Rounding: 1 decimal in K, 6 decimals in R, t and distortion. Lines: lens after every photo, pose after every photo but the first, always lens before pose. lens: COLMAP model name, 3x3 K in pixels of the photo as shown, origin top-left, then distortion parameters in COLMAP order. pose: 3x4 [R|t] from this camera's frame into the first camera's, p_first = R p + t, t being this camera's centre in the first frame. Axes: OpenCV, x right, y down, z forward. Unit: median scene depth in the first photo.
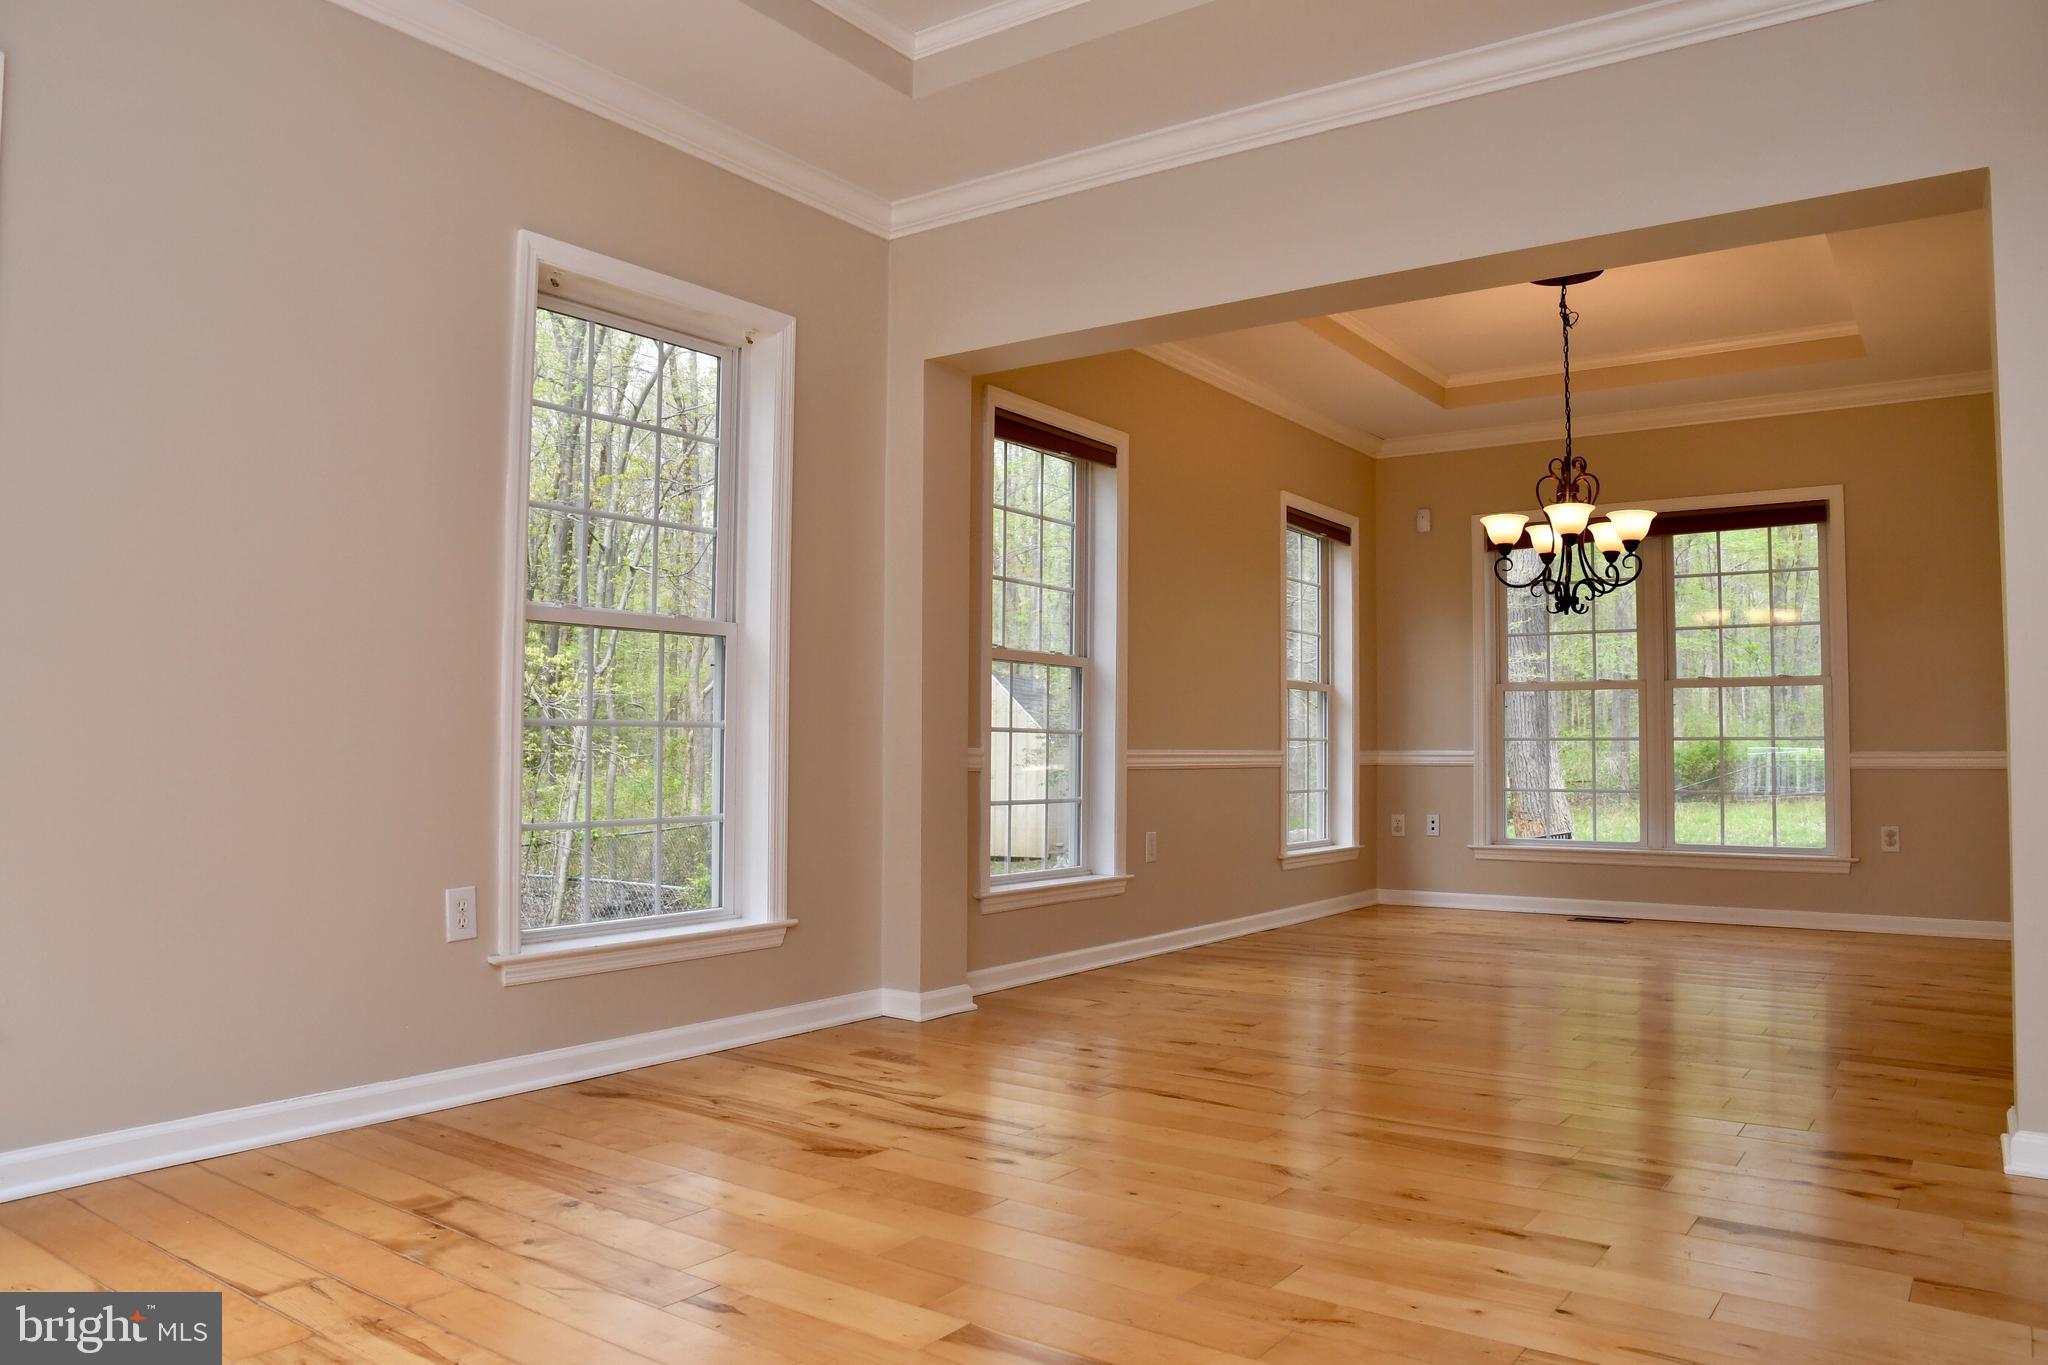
lens RADIAL K [[1421.5, 0, 1029.2], [0, 1421.5, 670.3], [0, 0, 1]] dist [-0.118629, 0.056056]
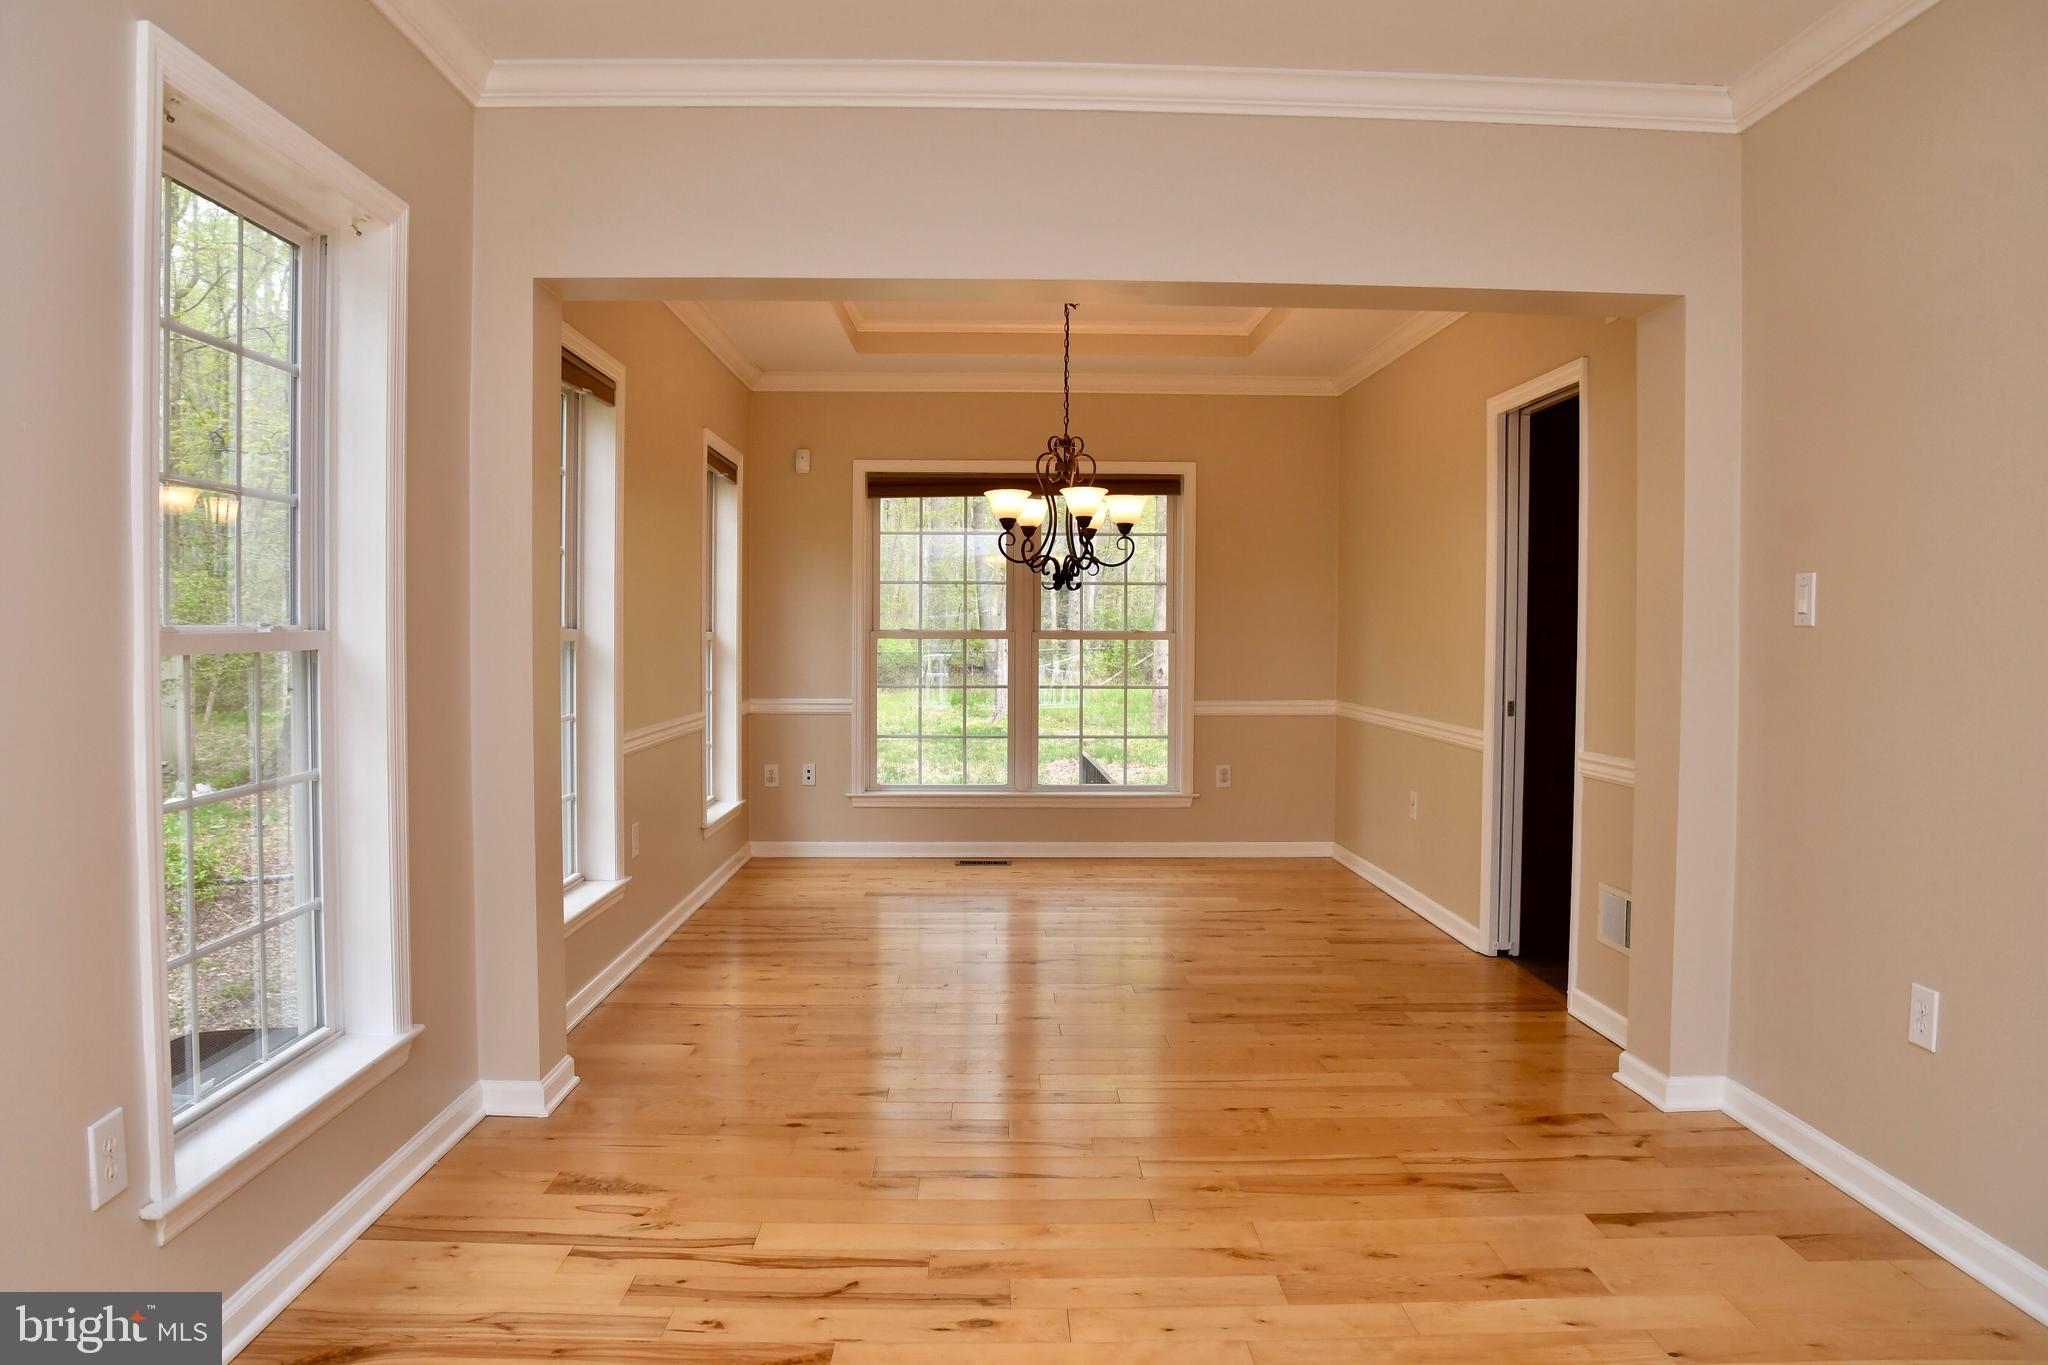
lens RADIAL K [[1421.5, 0, 1029.2], [0, 1421.5, 670.3], [0, 0, 1]] dist [-0.118629, 0.056056]
pose [[0.801483, -0.017884, 0.597749, -0.208652], [-0.032552, 0.996766, 0.073469, -0.046701], [-0.597130, -0.078342, 0.798309, 0.142387]]
